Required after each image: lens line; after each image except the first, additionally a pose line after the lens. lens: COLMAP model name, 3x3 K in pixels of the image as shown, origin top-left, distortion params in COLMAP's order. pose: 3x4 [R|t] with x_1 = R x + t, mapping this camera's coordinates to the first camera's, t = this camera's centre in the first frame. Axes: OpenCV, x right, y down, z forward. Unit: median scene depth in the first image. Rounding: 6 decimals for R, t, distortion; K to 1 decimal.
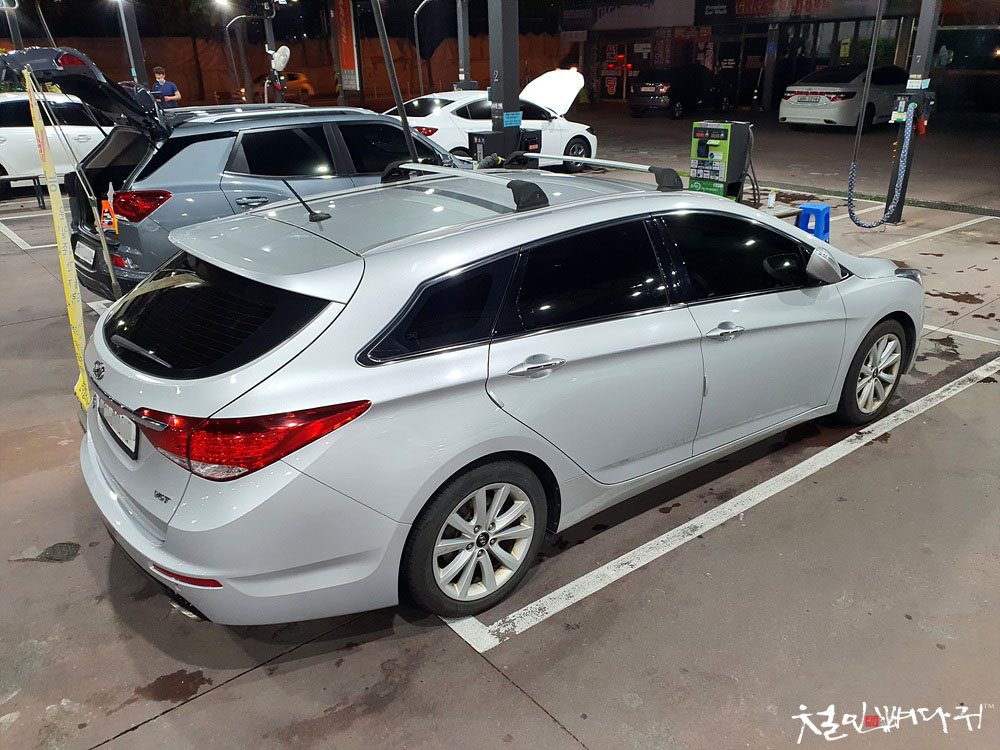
lens RADIAL K [[780.7, 0, 485.5], [0, 780.7, 381.8], [0, 0, 1]] dist [-0.000654, 0.039042]
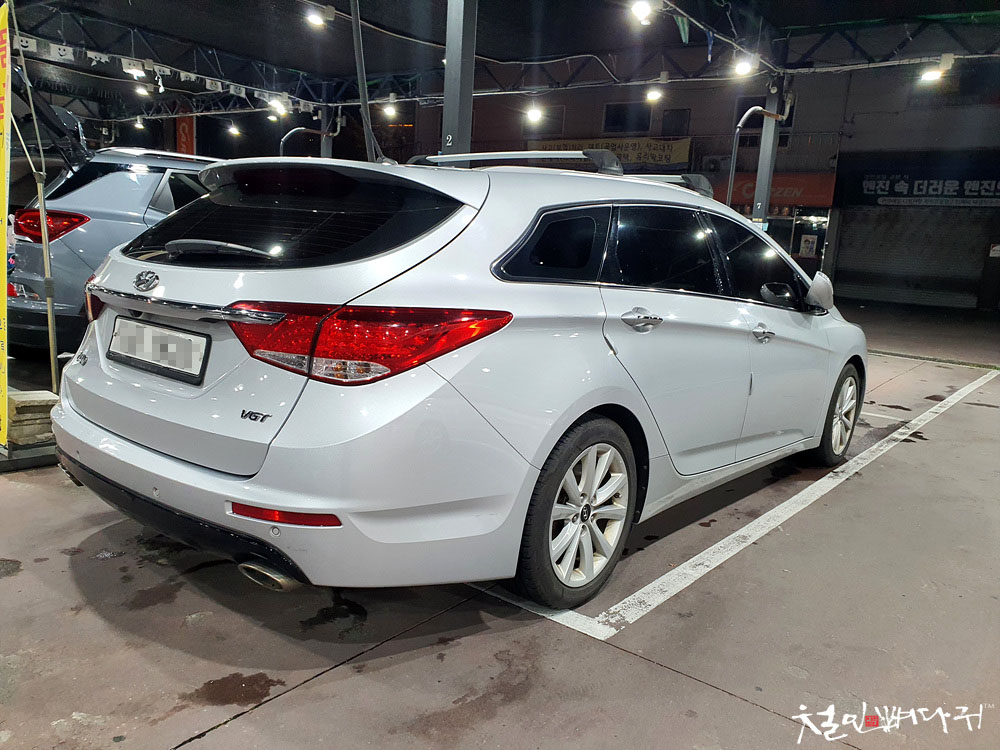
lens RADIAL K [[783.9, 0, 478.8], [0, 783.9, 377.1], [0, 0, 1]] dist [0.009835, 0.010363]
pose [[0.970871, 0.043373, 0.235644, -0.324731], [0.007978, 0.977082, -0.212712, 0.234829], [-0.239469, 0.208396, 0.948275, 0.167503]]
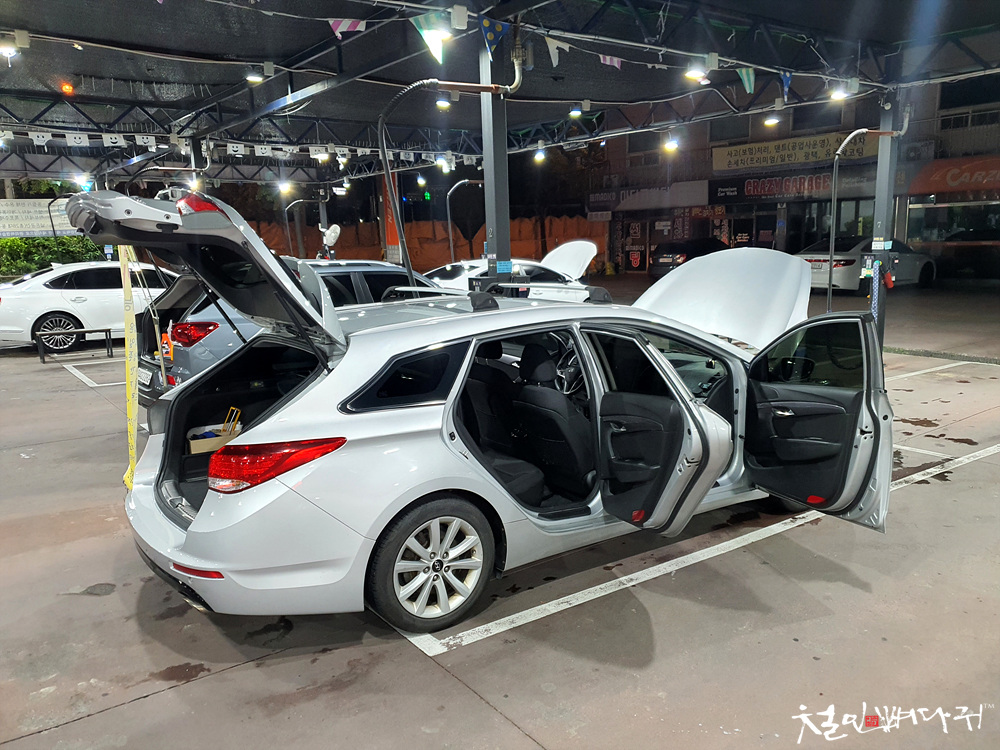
lens RADIAL K [[780.7, 0, 485.5], [0, 780.7, 381.8], [0, 0, 1]] dist [-0.000654, 0.039042]
pose [[0.998616, 0.003833, -0.052453, 0.132425], [-0.014792, 0.977551, -0.210179, 0.173380], [0.050470, 0.210664, 0.976255, -0.251685]]
